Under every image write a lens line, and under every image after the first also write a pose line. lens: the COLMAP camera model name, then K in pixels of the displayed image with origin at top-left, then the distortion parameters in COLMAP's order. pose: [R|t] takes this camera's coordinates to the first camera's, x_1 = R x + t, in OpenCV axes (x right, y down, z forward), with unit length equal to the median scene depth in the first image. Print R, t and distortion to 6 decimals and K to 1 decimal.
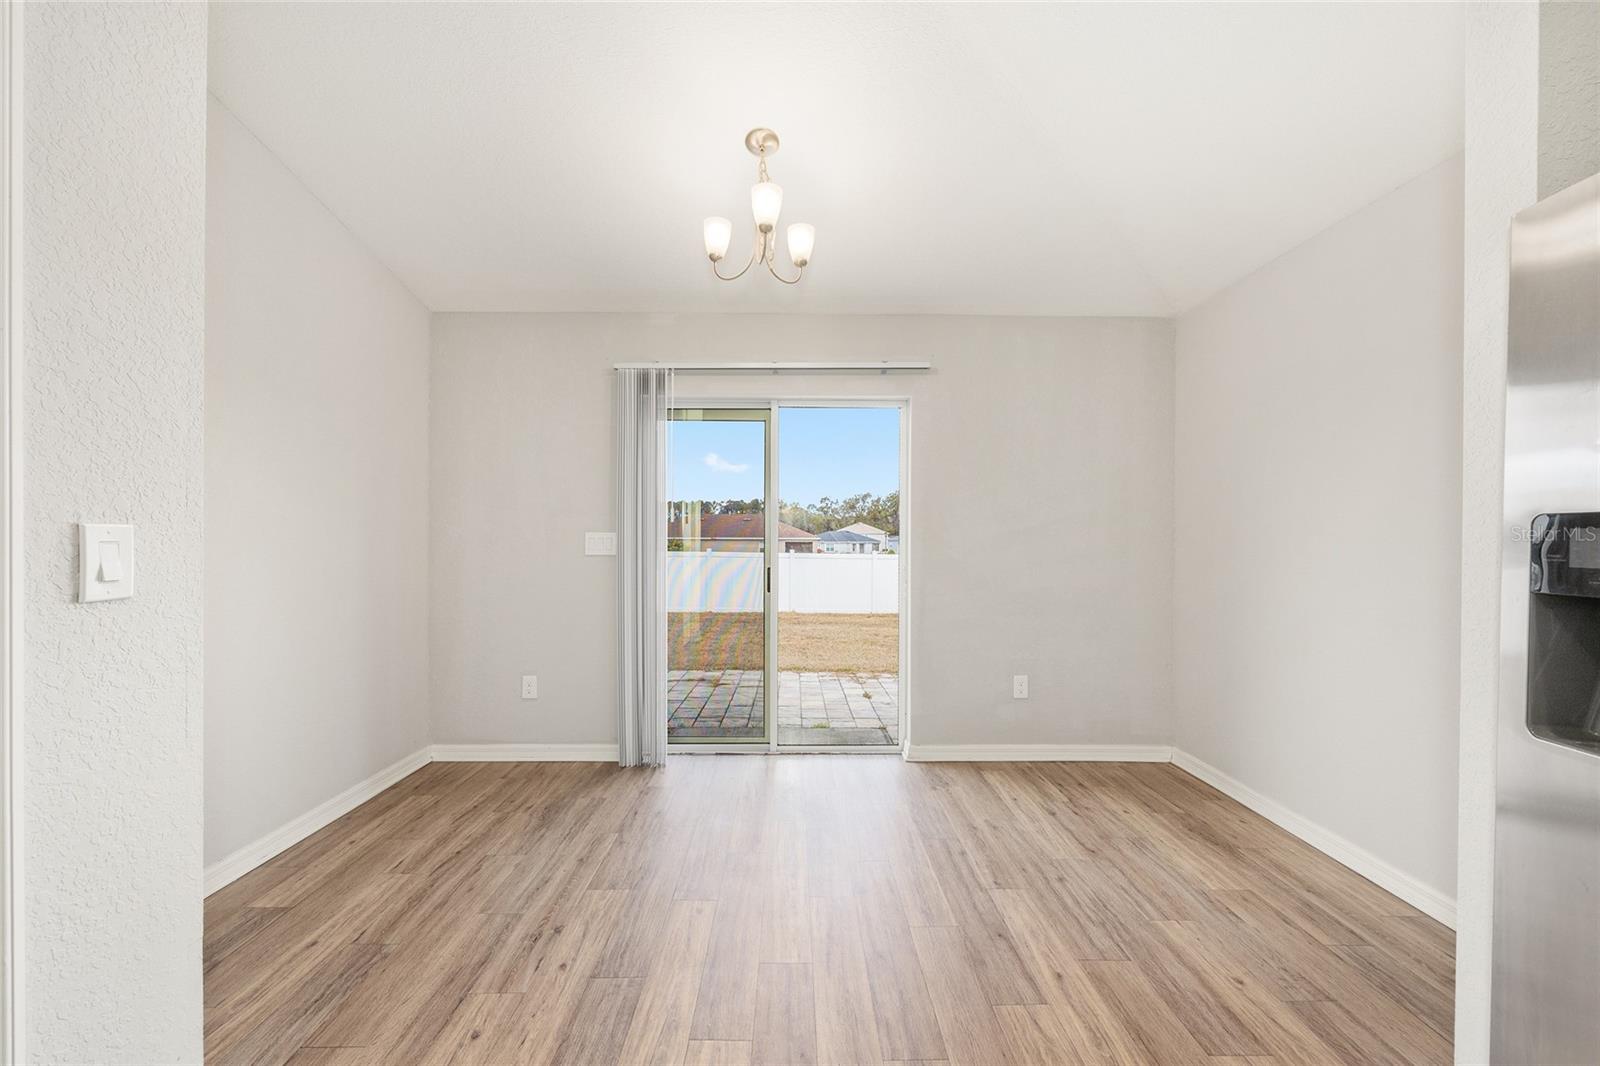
lens RADIAL K [[643.1, 0, 799.8], [0, 643.1, 534.1], [0, 0, 1]] dist [-0.001191, 0.000658]
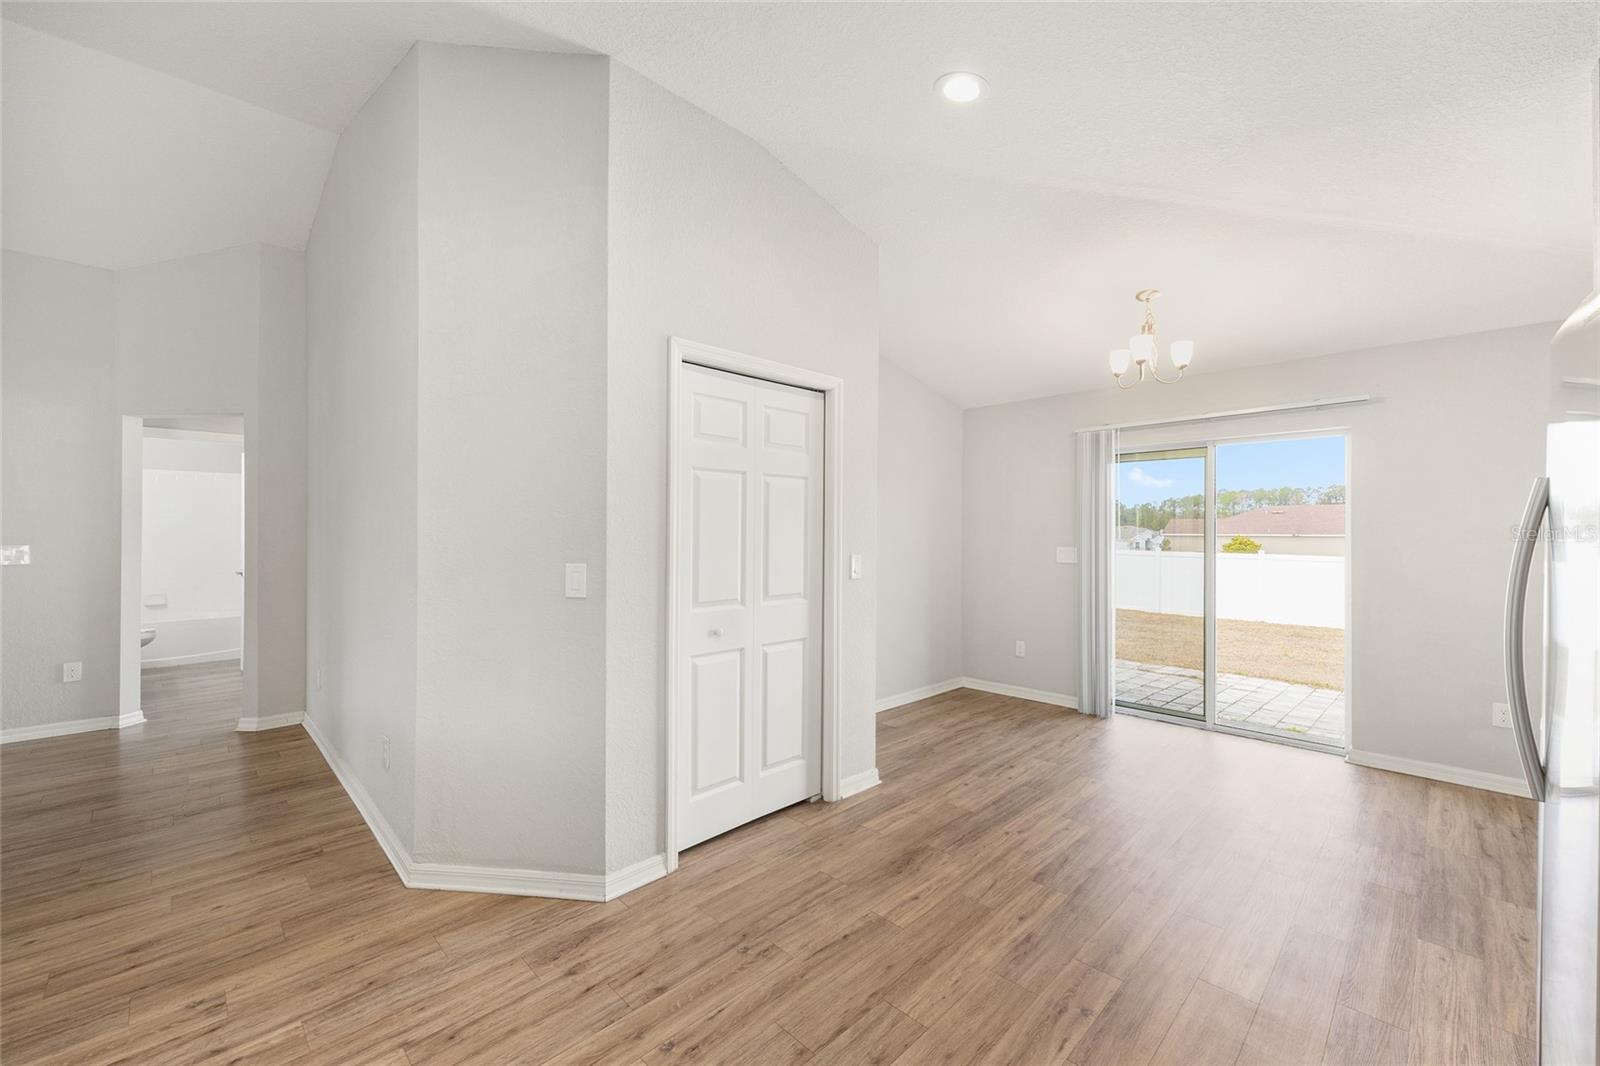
lens RADIAL K [[643.1, 0, 798.5], [0, 643.1, 536.2], [0, 0, 1]] dist [-0.001191, 0.000658]
pose [[0.694191, 0.004419, -0.719777, 0.400771], [0.003101, 0.999954, 0.009130, -0.055875], [0.719784, -0.008570, 0.694145, -0.553745]]
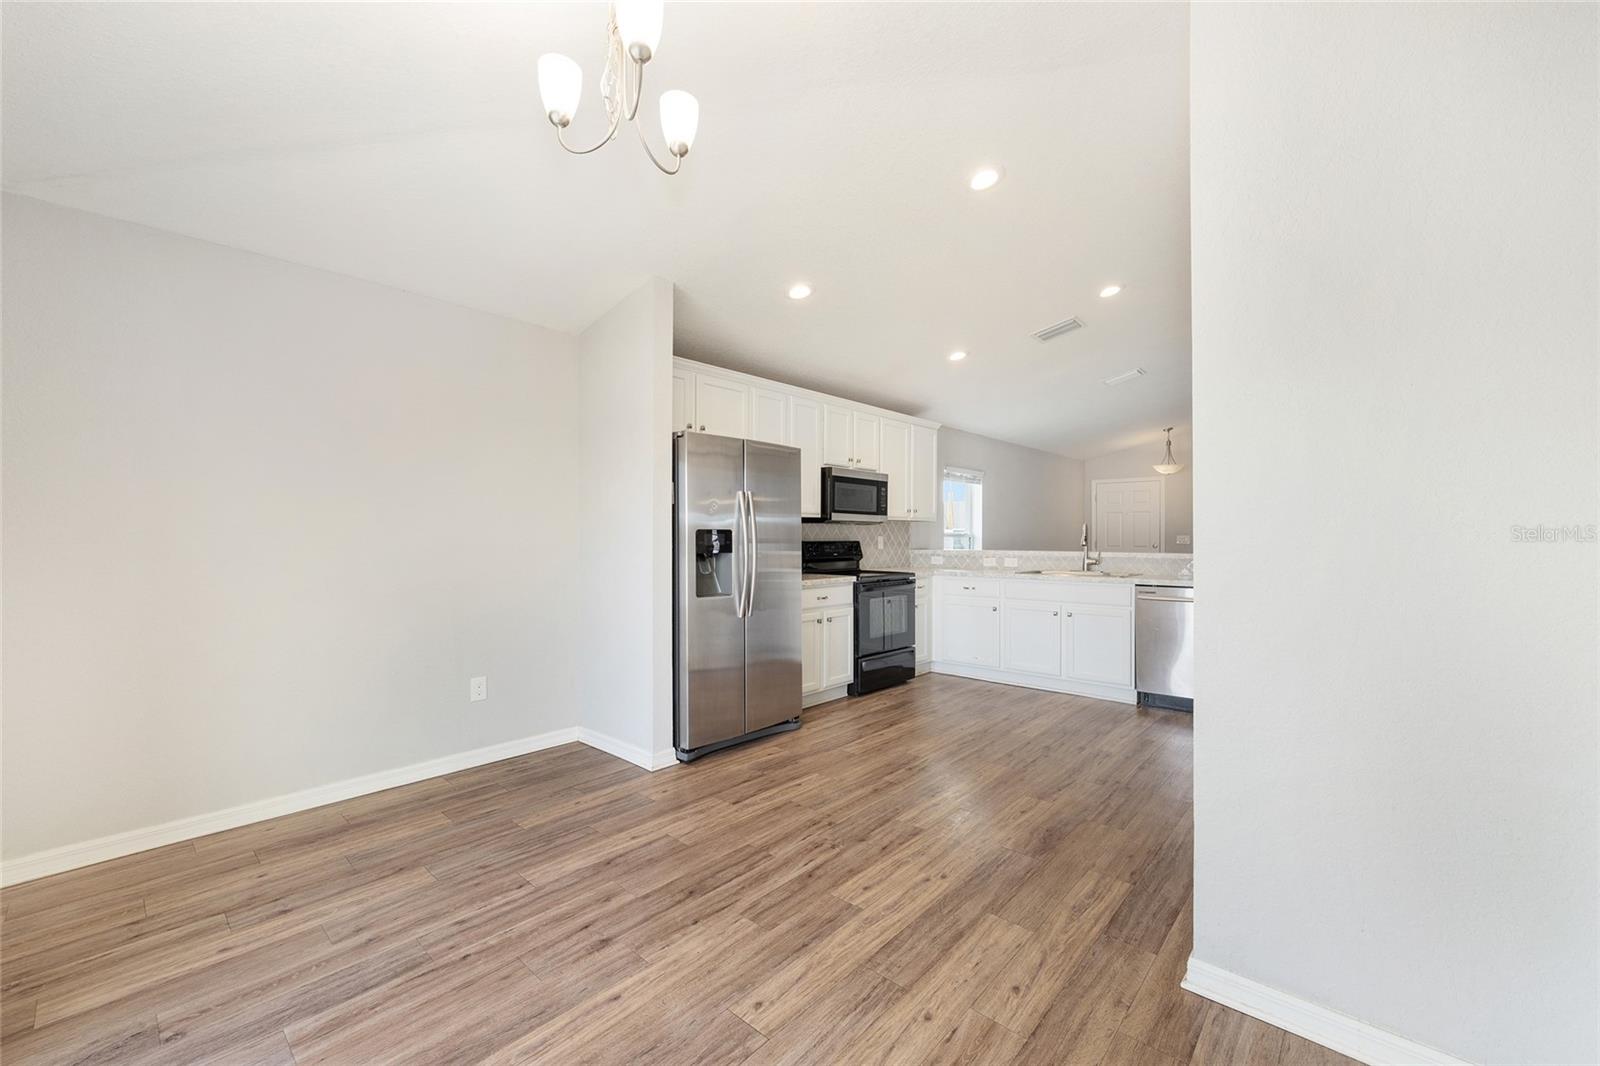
lens RADIAL K [[643.1, 0, 791.4], [0, 643.1, 531.9], [0, 0, 1]] dist [-0.001191, 0.000658]
pose [[-0.728164, -0.000055, 0.685403, -0.578235], [-0.007174, 0.999946, -0.007541, -0.001569], [-0.685365, -0.010408, -0.728125, 1.224722]]
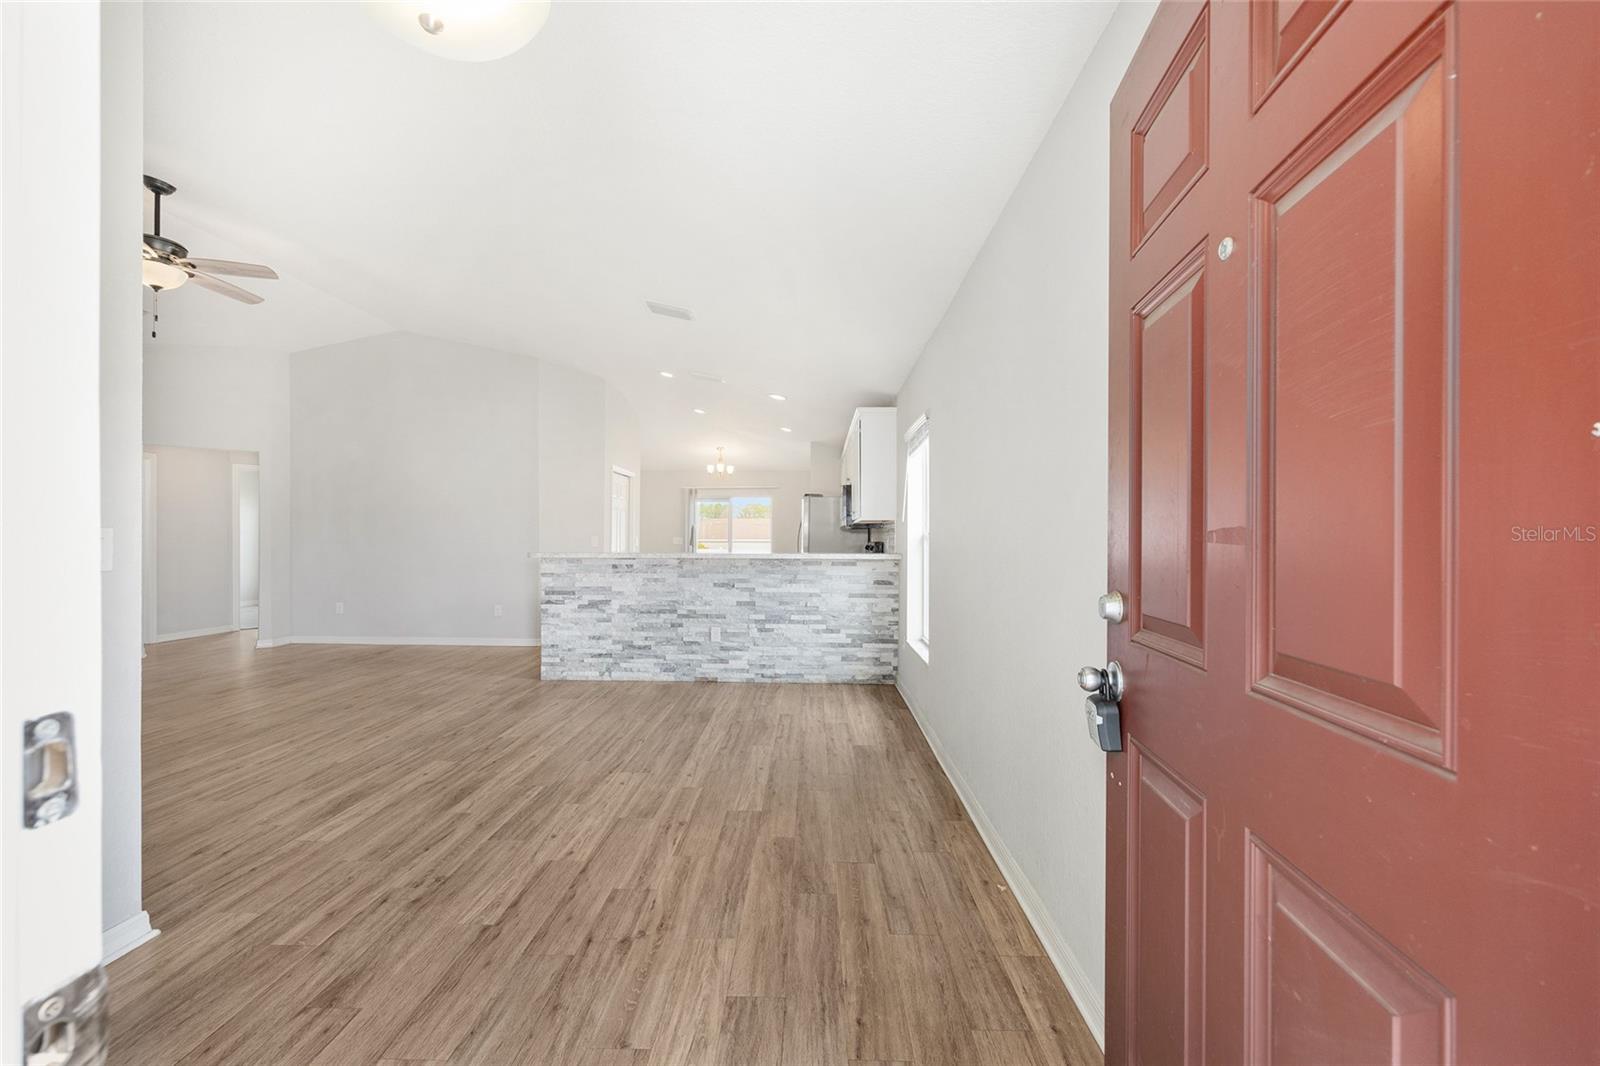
lens RADIAL K [[643.1, 0, 801.6], [0, 643.1, 542.4], [0, 0, 1]] dist [-0.001191, 0.000658]
pose [[0.999625, -0.000541, -0.027379, 0.540199], [0.000792, 0.999958, 0.009152, -0.009184], [0.027373, -0.009170, 0.999583, -2.971113]]
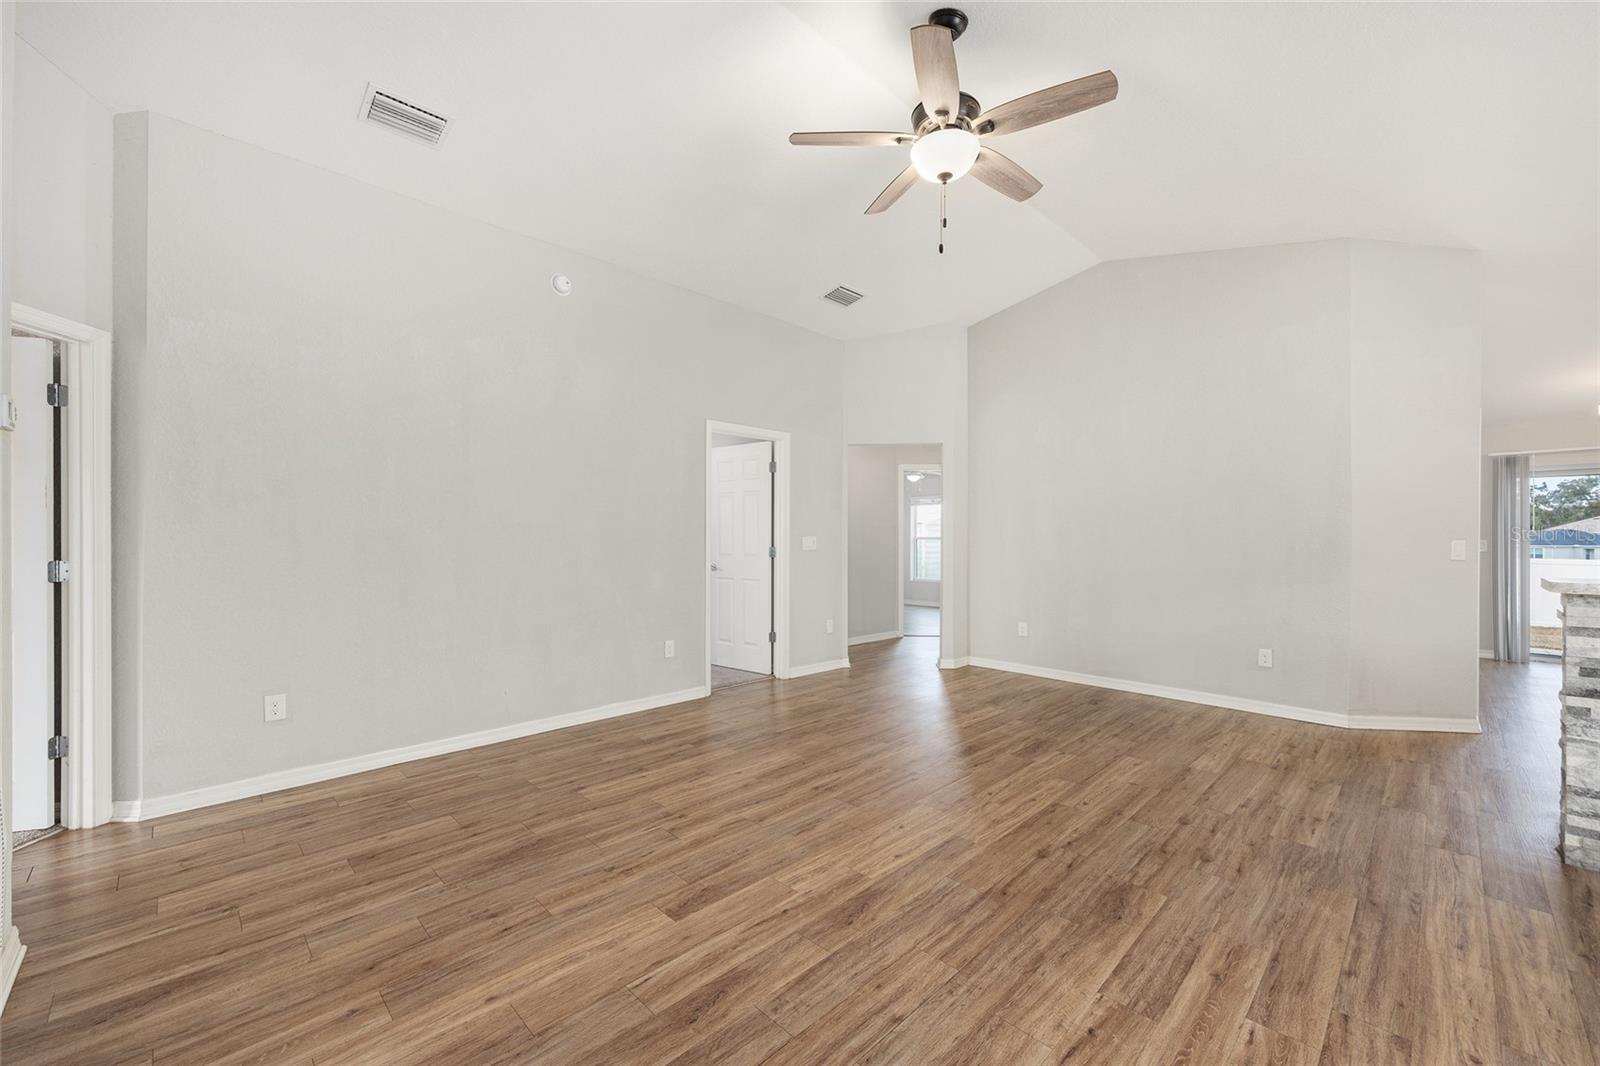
lens RADIAL K [[643.1, 0, 800.0], [0, 643.1, 536.2], [0, 0, 1]] dist [-0.001191, 0.000658]
pose [[0.698352, -0.003150, -0.715748, -0.447809], [0.003641, 0.999993, -0.000849, -0.024928], [0.715745, -0.002013, 0.698358, -2.376690]]
